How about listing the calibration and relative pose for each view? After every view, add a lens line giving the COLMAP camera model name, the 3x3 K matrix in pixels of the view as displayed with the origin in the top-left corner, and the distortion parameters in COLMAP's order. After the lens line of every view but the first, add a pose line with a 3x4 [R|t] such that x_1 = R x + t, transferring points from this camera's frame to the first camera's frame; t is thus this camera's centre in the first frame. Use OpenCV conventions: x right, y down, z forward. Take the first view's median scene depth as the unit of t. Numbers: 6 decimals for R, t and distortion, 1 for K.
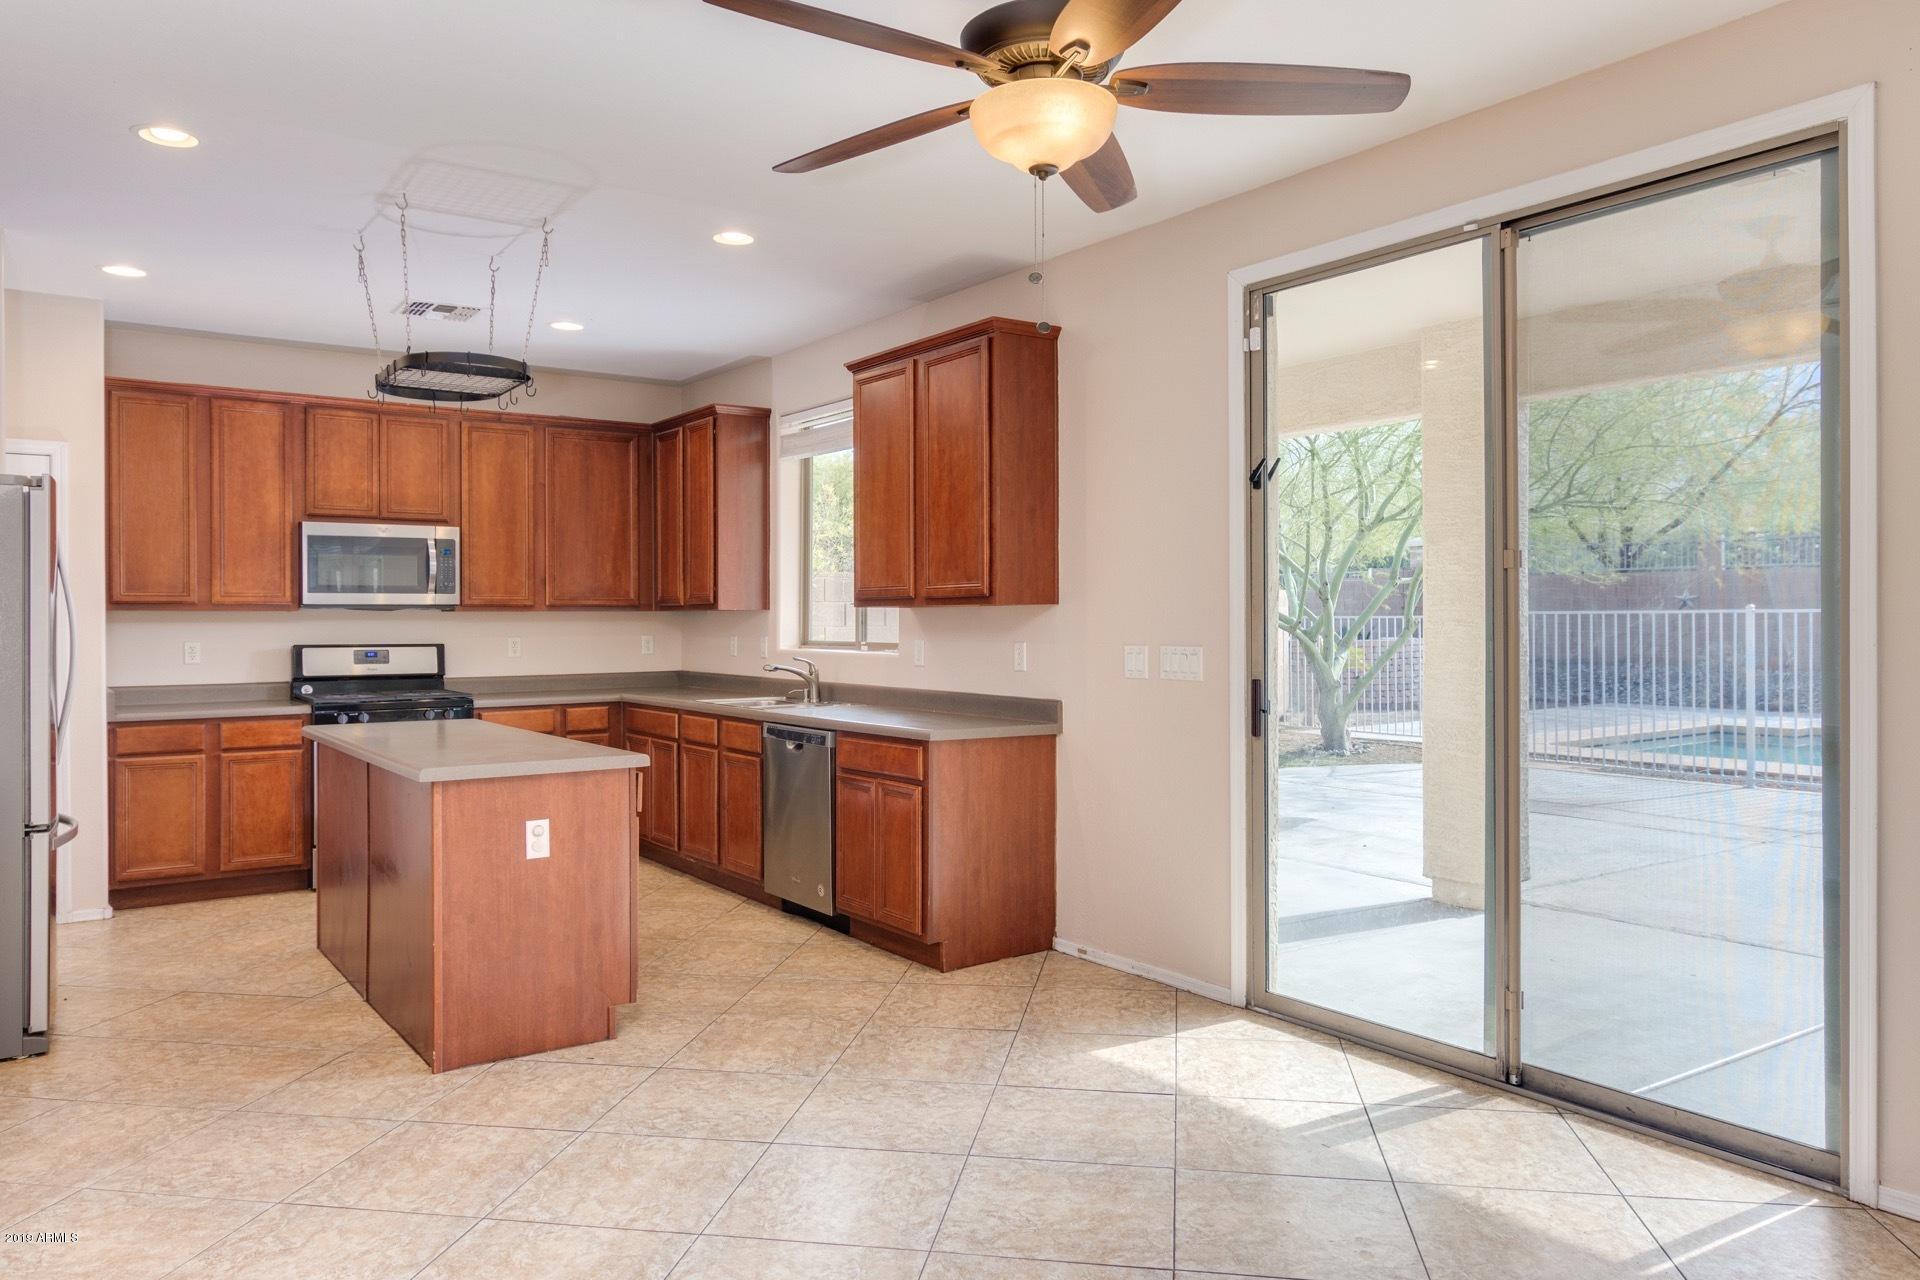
lens RADIAL K [[1312.5, 0, 953.8], [0, 1312.5, 621.1], [0, 0, 1]] dist [0.002687, -0.002182]
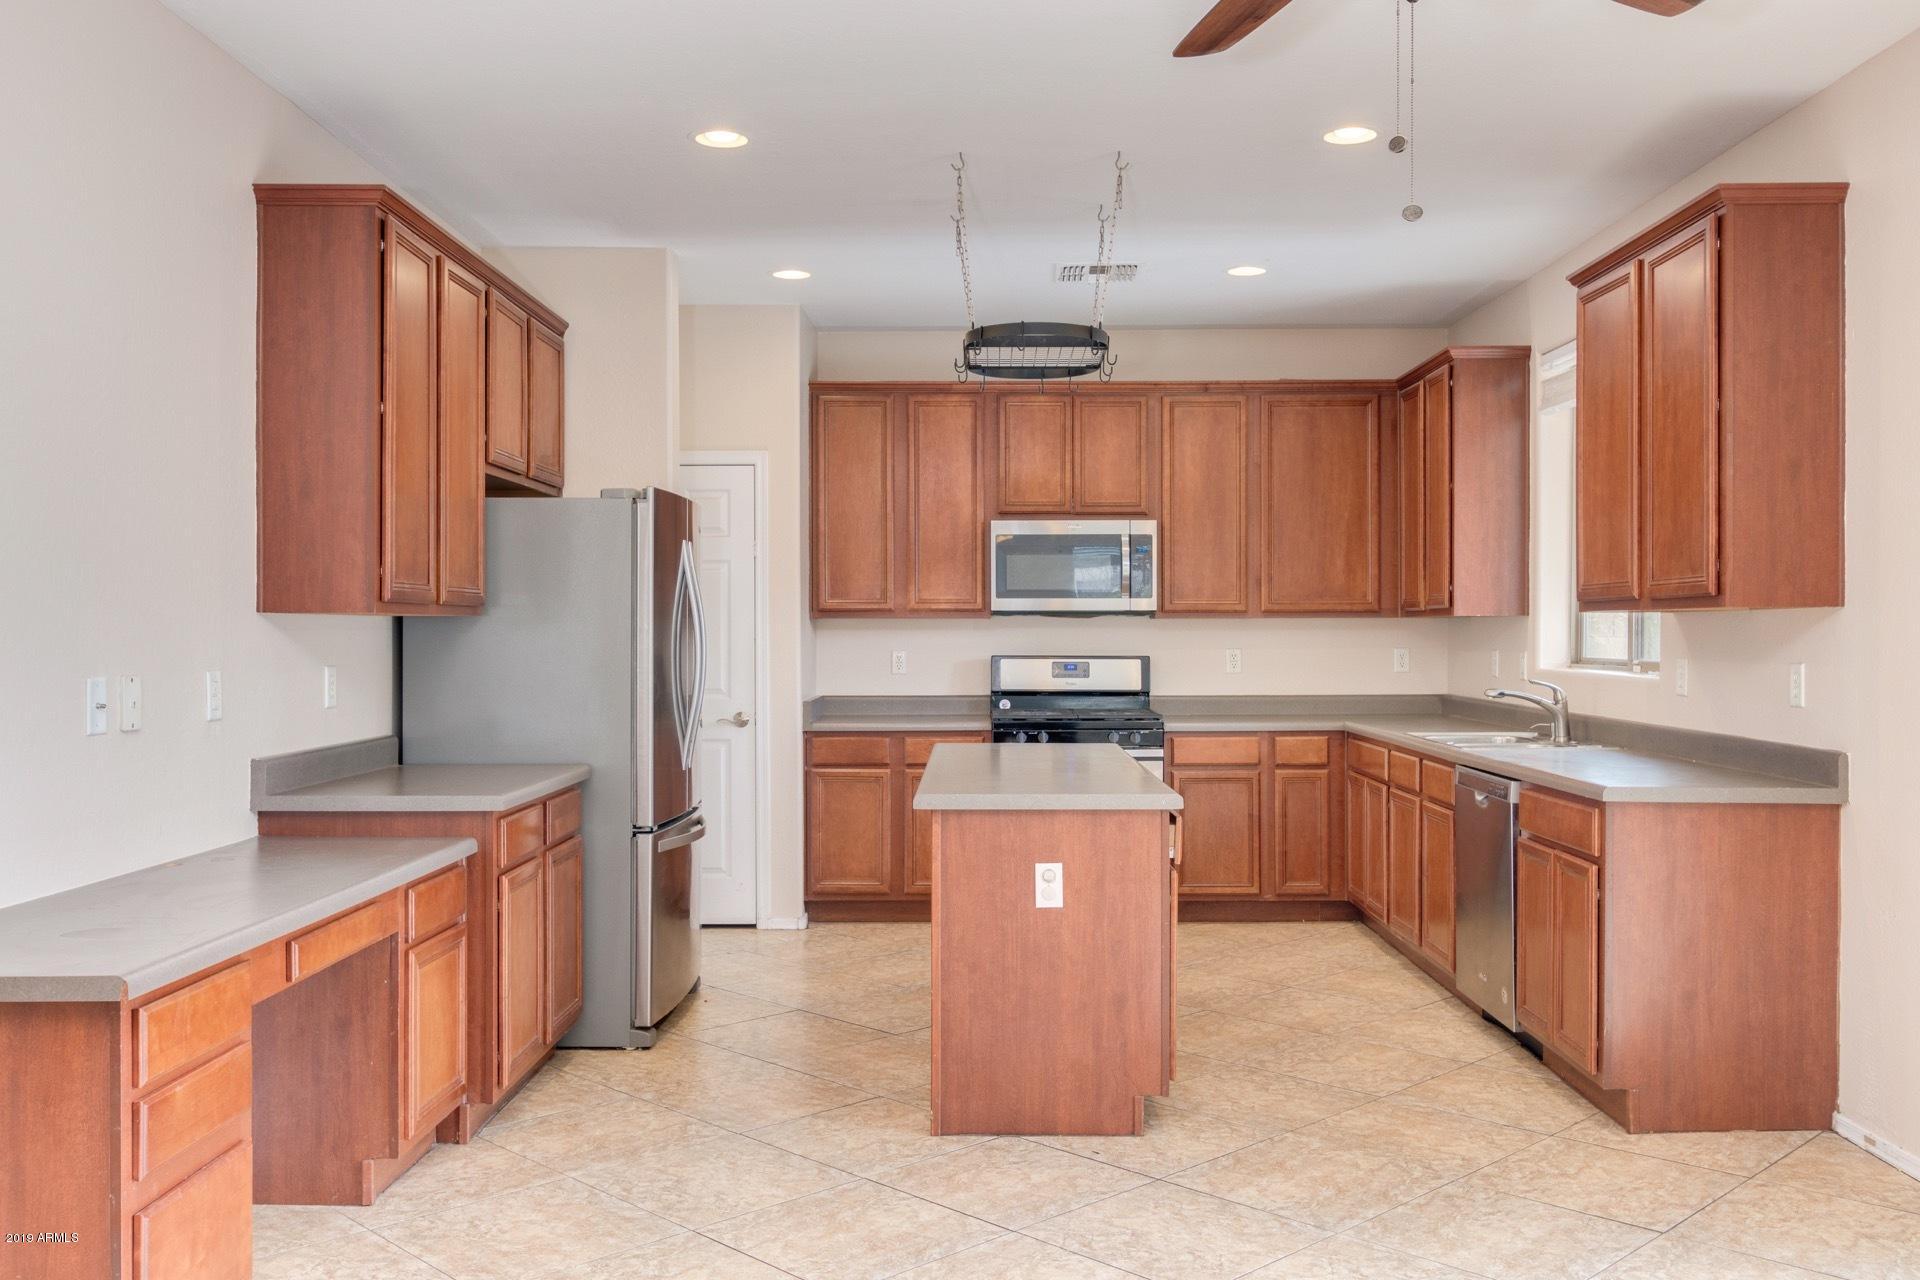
lens RADIAL K [[1639.7, 0, 968.2], [0, 1639.7, 633.3], [0, 0, 1]] dist [-0.009977, 0.007454]
pose [[0.810645, 0.003679, -0.585527, 0.172511], [-0.002418, 0.999993, 0.002935, -0.000578], [0.585534, -0.000963, 0.810648, 0.068538]]
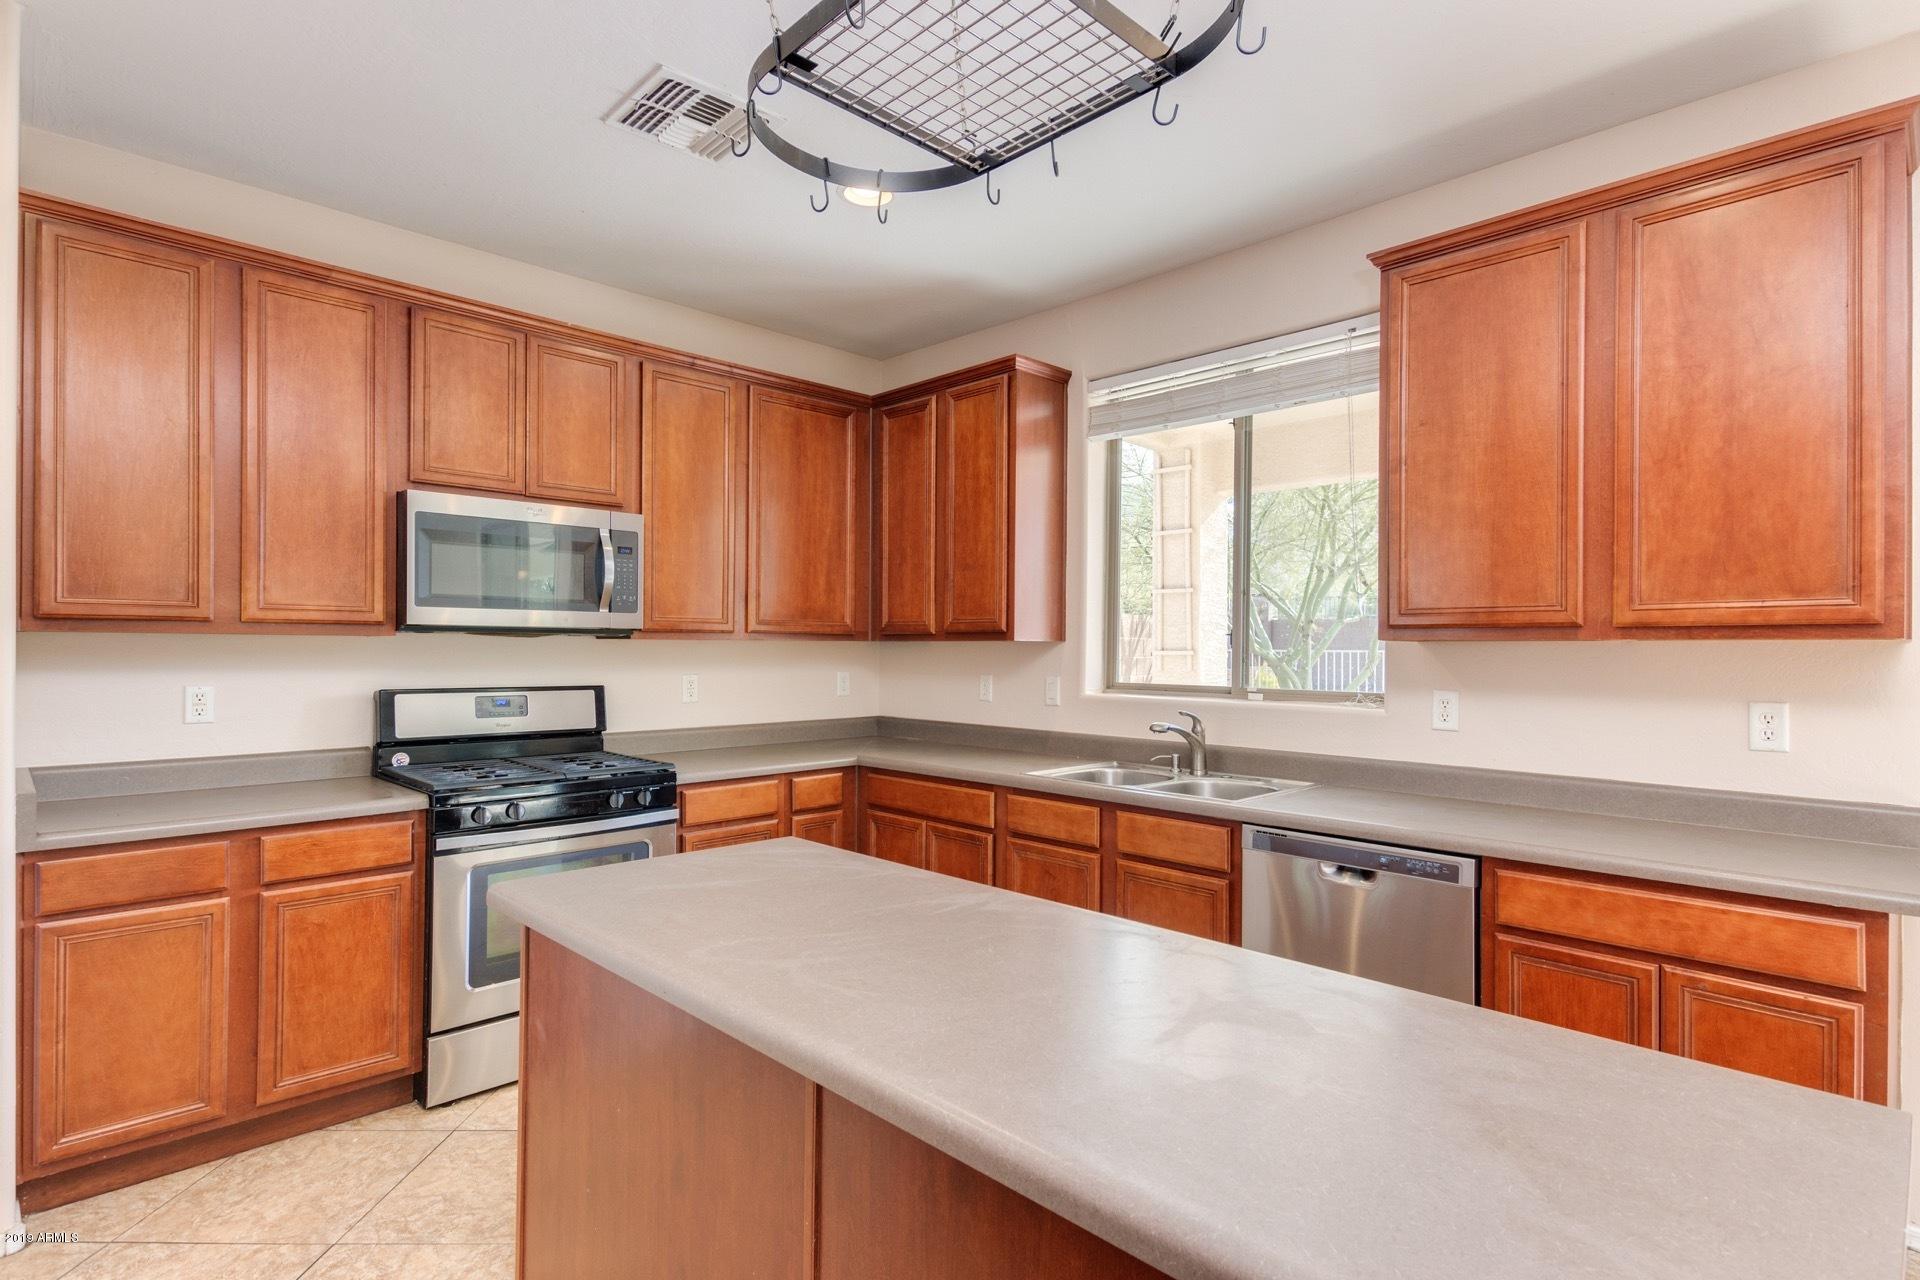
lens RADIAL K [[963.7, 0, 969.4], [0, 963.7, 646.7], [0, 0, 1]] dist [0.016971, -0.005802]
pose [[0.986053, 0.009453, 0.166163, -0.335381], [-0.009000, 0.999953, -0.003479, -0.003731], [-0.166188, 0.001935, 0.986092, 0.550748]]
